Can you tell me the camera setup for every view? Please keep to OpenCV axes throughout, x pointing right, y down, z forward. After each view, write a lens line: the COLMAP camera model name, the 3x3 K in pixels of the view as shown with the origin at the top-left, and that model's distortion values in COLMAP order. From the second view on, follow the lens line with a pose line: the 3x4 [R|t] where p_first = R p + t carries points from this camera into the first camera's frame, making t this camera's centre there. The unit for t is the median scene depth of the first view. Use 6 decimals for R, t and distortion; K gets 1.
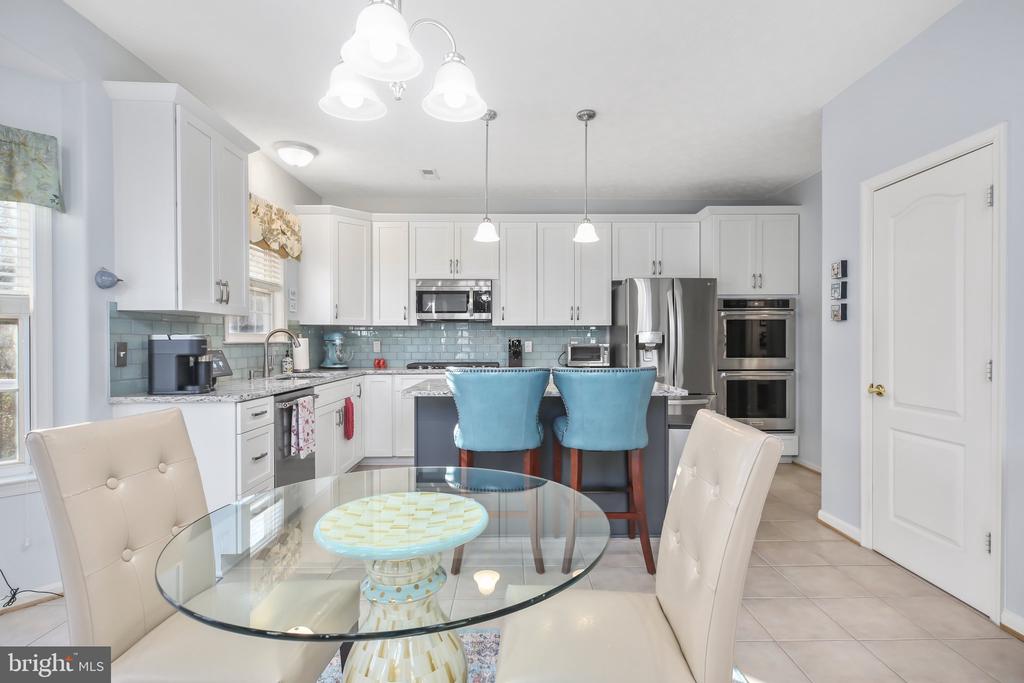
lens RADIAL K [[500.6, 0, 517.9], [0, 500.6, 342.4], [0, 0, 1]] dist [0.001347, 0.000494]
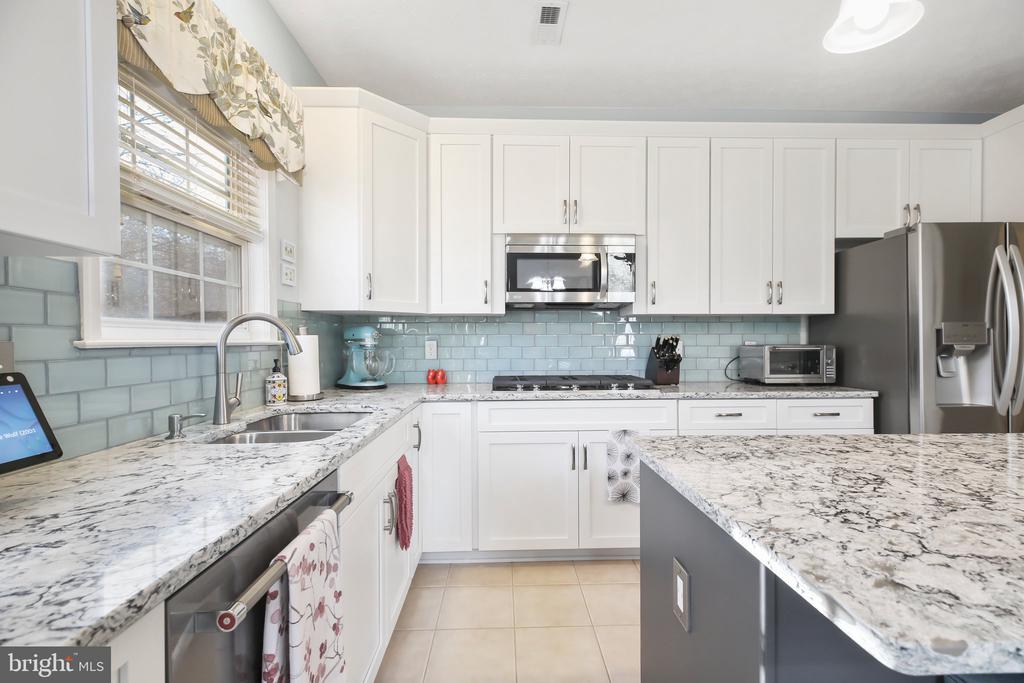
lens RADIAL K [[460.9, 0, 517.3], [0, 460.9, 344.0], [0, 0, 1]] dist [0.004240, 0.000577]
pose [[0.999837, -0.000865, 0.018032, -0.222780], [0.000754, 0.999981, 0.006130, -0.001931], [-0.018037, -0.006115, 0.999819, 0.522957]]
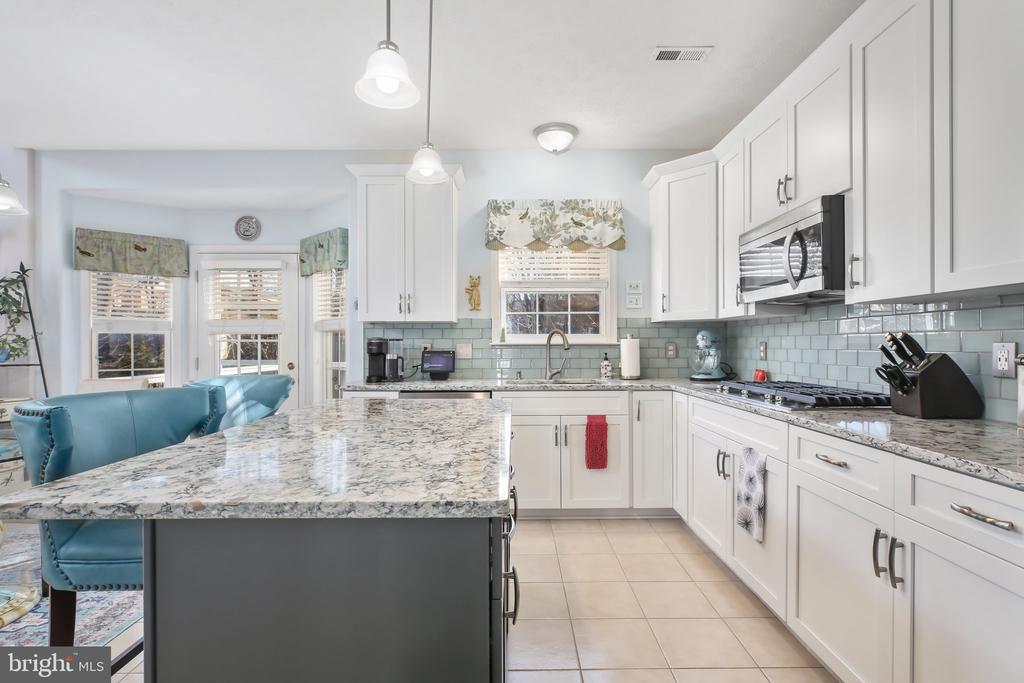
lens RADIAL K [[495.4, 0, 517.8], [0, 495.4, 343.5], [0, 0, 1]] dist [0.002230, 0.000844]
pose [[-0.011224, 0.002884, -0.999933, 0.408191], [0.001132, 0.999995, 0.002871, -0.003516], [0.999936, -0.001099, -0.011227, 0.835062]]
